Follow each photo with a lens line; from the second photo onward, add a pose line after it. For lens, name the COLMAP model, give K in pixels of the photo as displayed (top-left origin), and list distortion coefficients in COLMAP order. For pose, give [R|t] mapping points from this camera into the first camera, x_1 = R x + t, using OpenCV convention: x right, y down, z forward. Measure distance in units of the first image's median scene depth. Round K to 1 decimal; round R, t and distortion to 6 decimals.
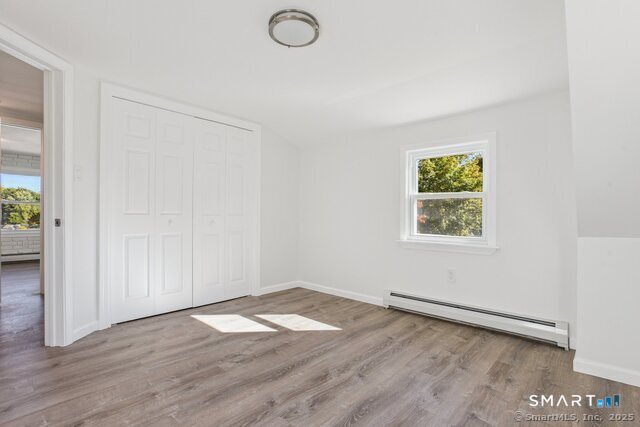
lens RADIAL K [[307.5, 0, 321.9], [0, 307.5, 214.4], [0, 0, 1]] dist [0.004266, -0.000388]
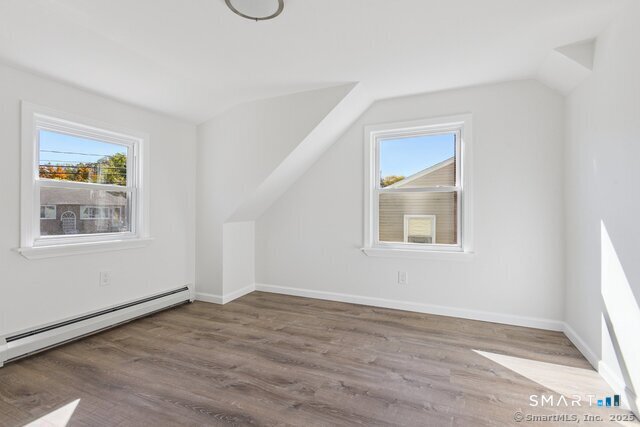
lens RADIAL K [[307.5, 0, 321.6], [0, 307.5, 212.1], [0, 0, 1]] dist [0.004266, -0.000388]
pose [[-0.320699, 0.000041, 0.947181, -0.737293], [0.000219, 1.000000, 0.000031, 0.011464], [-0.947181, 0.000217, -0.320699, 0.836707]]
